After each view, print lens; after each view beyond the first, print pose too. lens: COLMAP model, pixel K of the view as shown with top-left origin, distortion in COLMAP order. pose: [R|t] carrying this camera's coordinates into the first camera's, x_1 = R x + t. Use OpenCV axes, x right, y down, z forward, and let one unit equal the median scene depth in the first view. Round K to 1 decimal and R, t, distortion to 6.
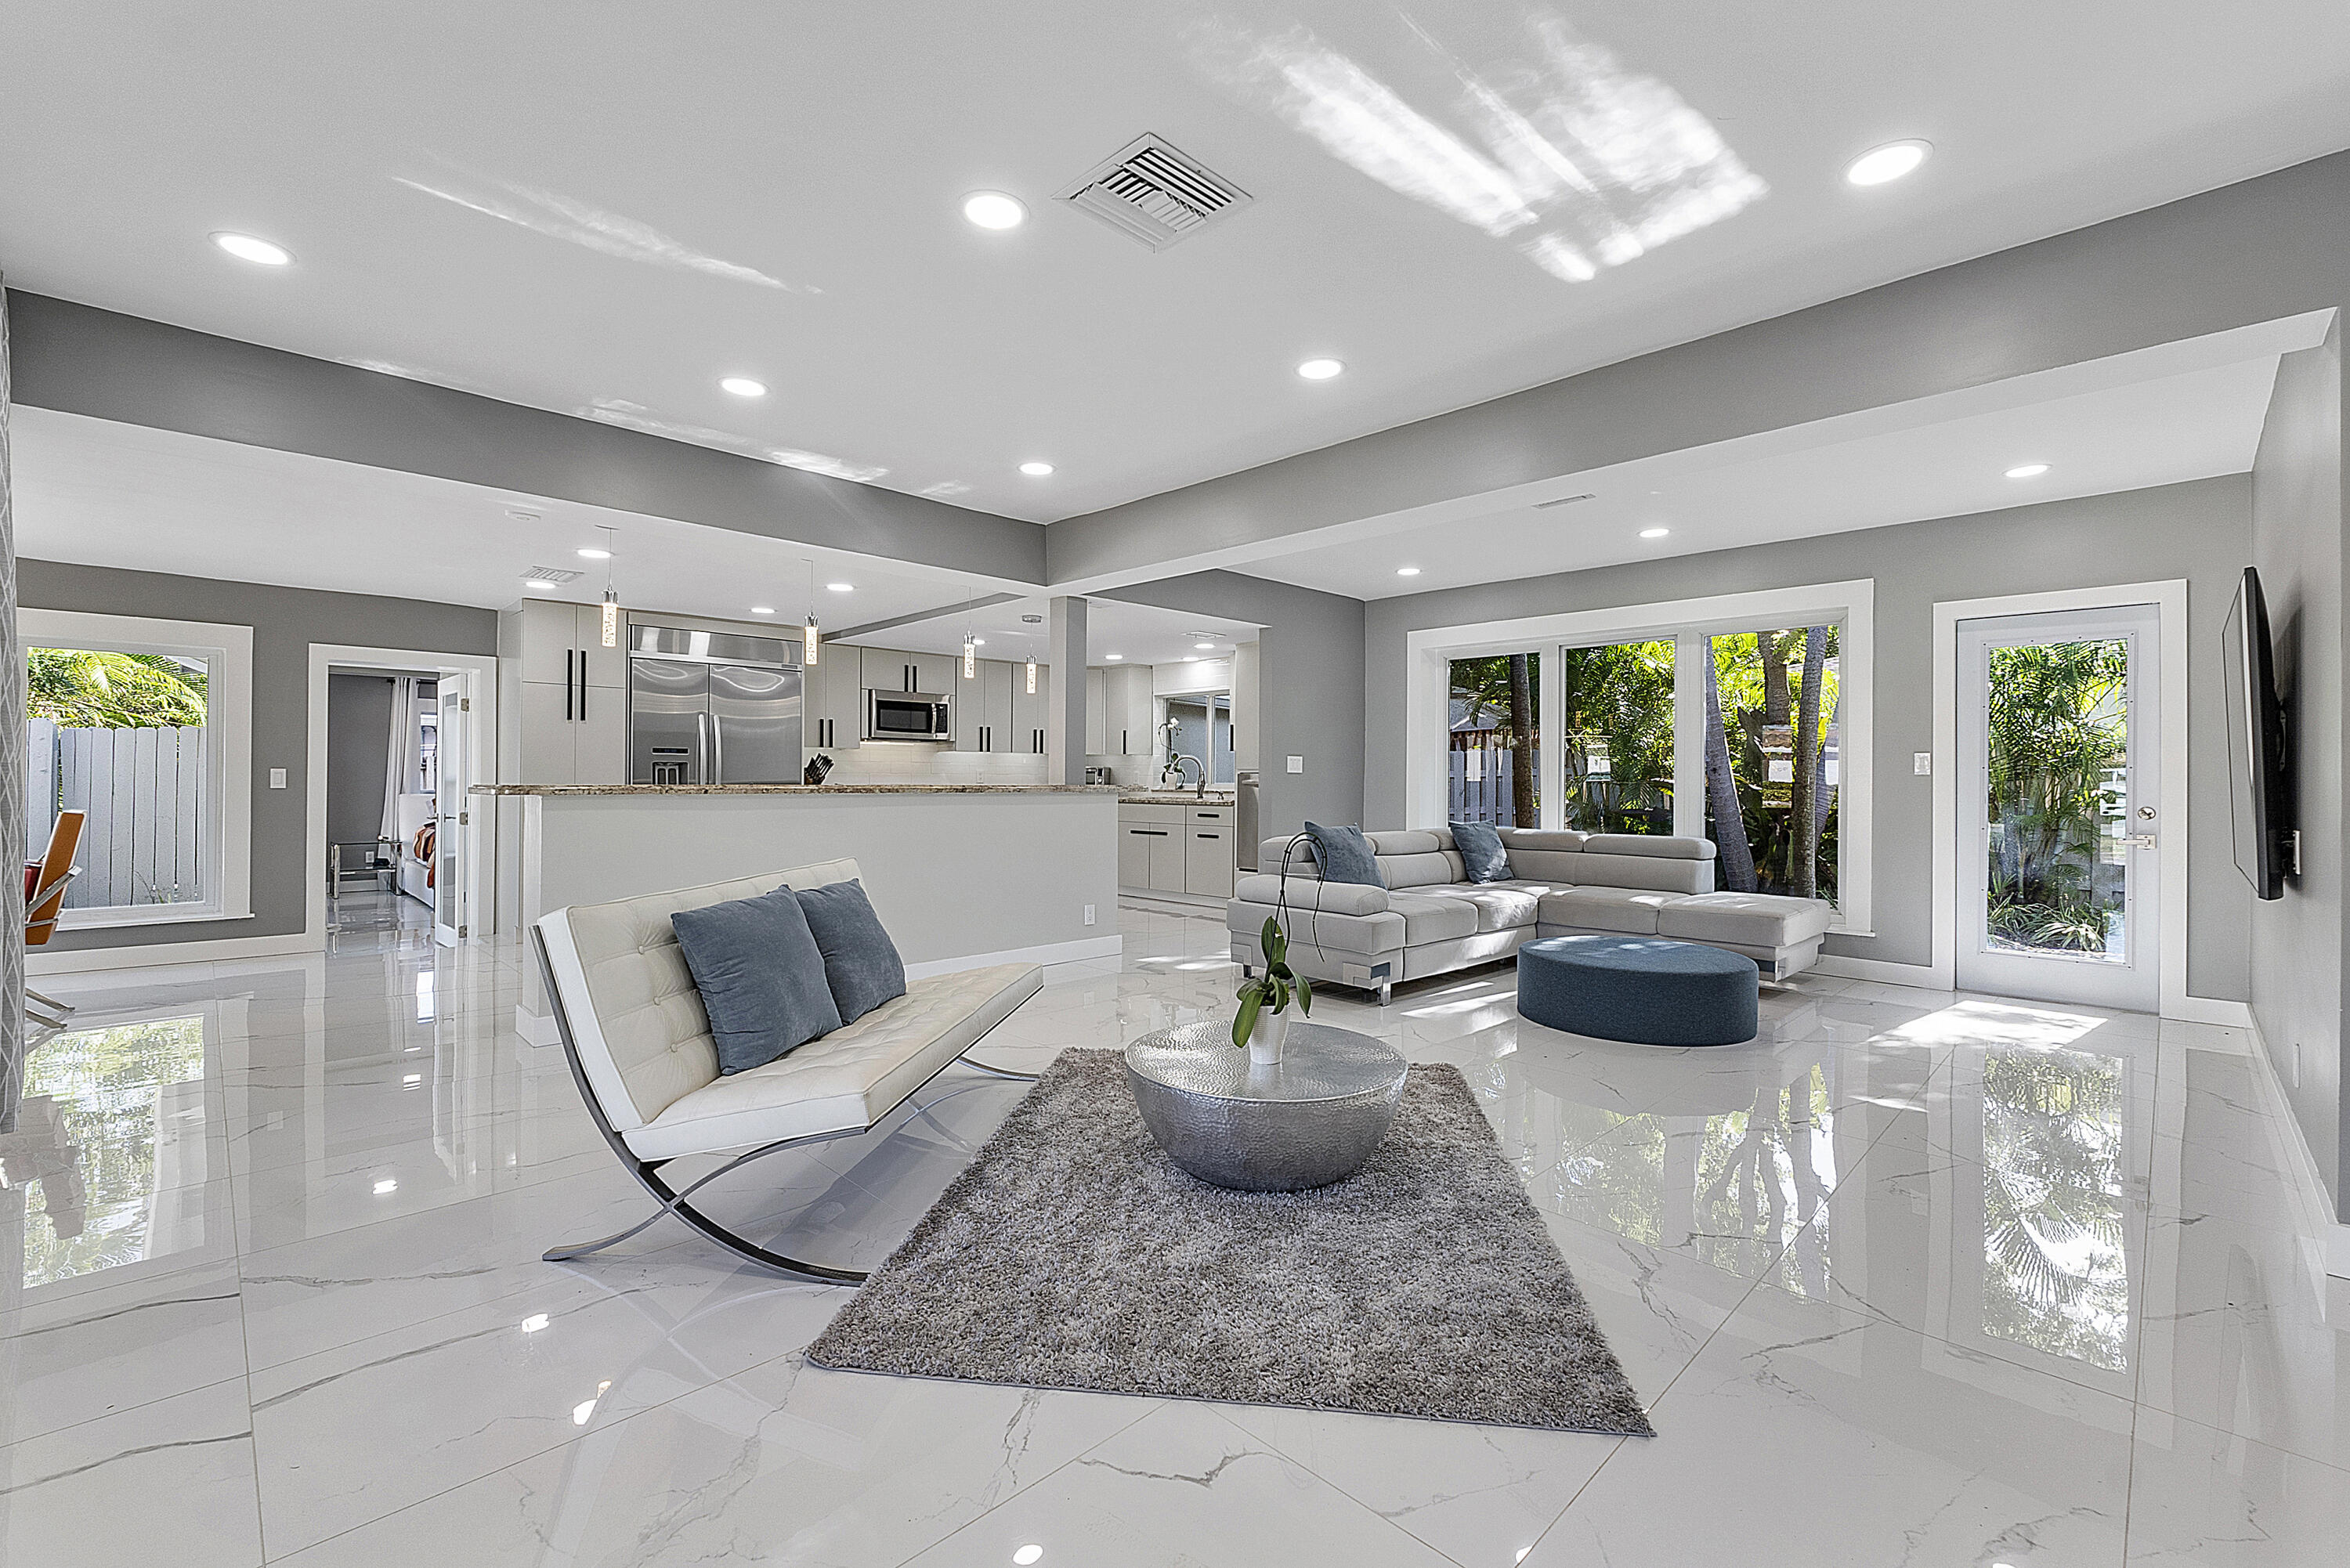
lens RADIAL K [[993.5, 0, 1172.8], [0, 993.5, 775.6], [0, 0, 1]] dist [-0.004781, -0.001394]
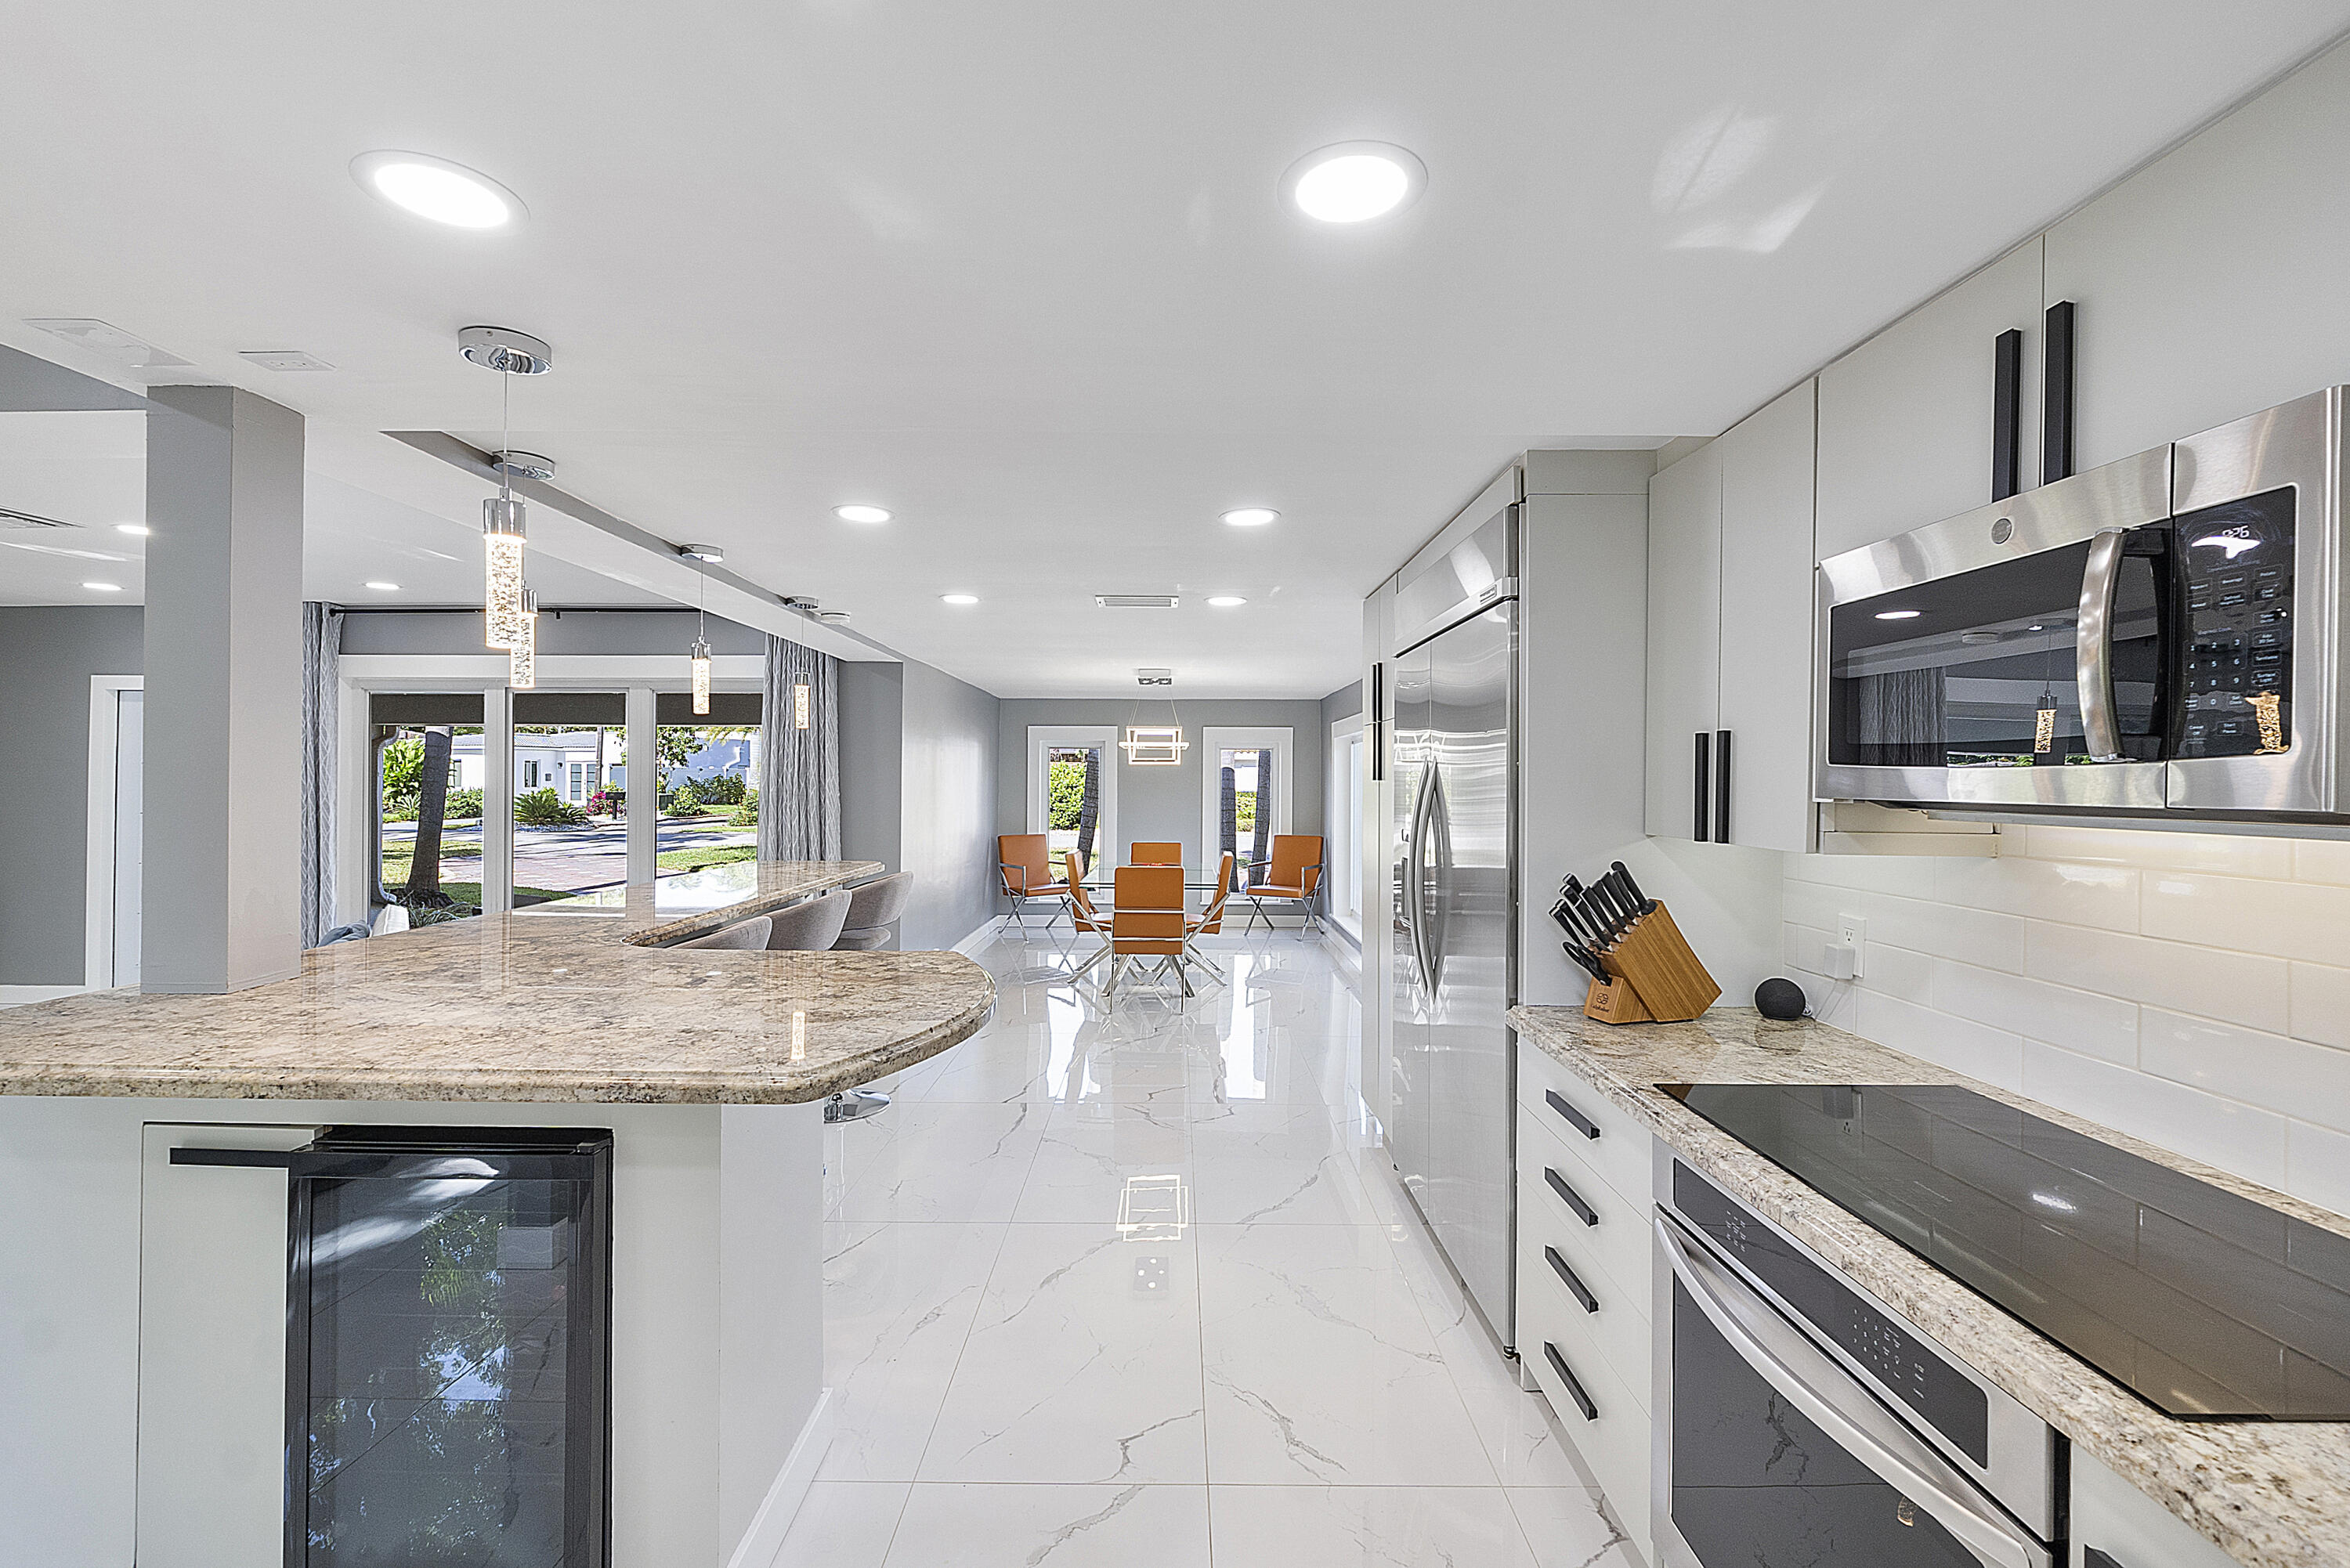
lens RADIAL K [[993.5, 0, 1172.8], [0, 993.5, 775.6], [0, 0, 1]] dist [-0.004781, -0.001394]
pose [[-0.701355, -0.012181, -0.712708, -0.084698], [-0.005499, 0.999917, -0.011678, -0.049367], [0.712791, -0.004271, -0.701364, 1.281484]]
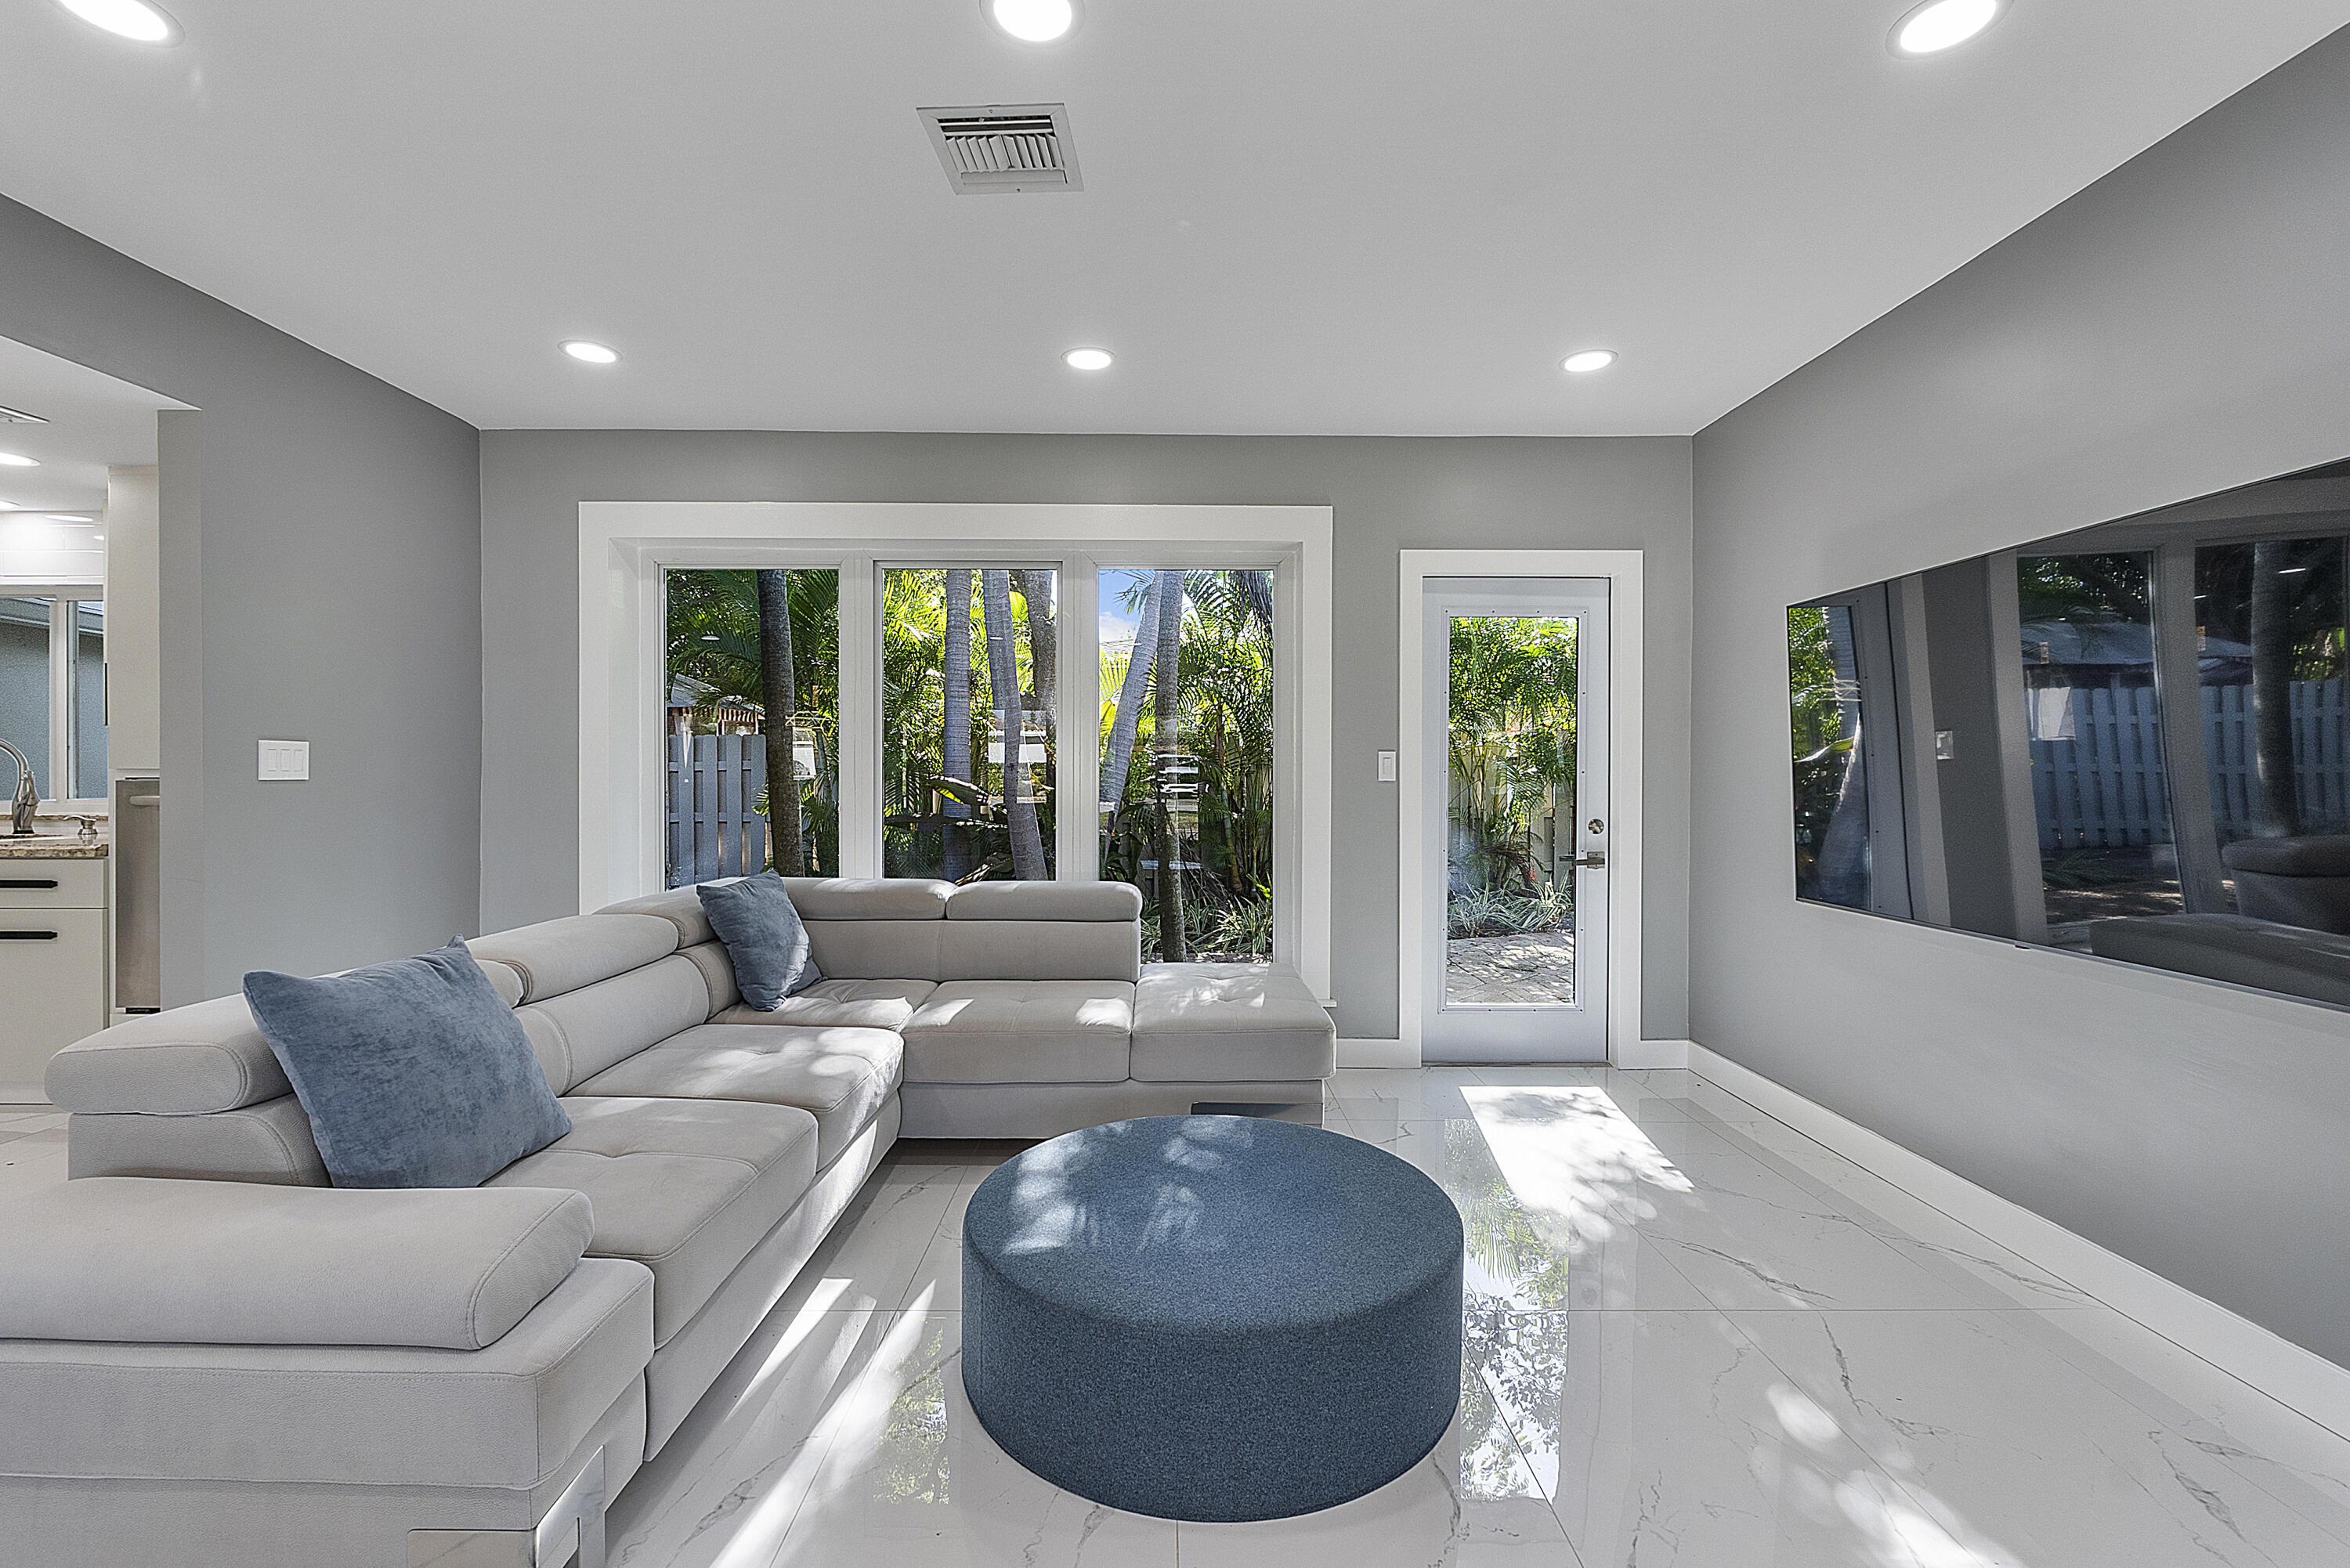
lens RADIAL K [[993.5, 0, 1172.8], [0, 993.5, 775.6], [0, 0, 1]] dist [-0.004781, -0.001394]
pose [[0.693619, -0.009195, 0.720284, 0.088842], [-0.001314, 0.999901, 0.014030, -0.011920], [-0.720341, -0.010678, 0.693538, 0.476636]]
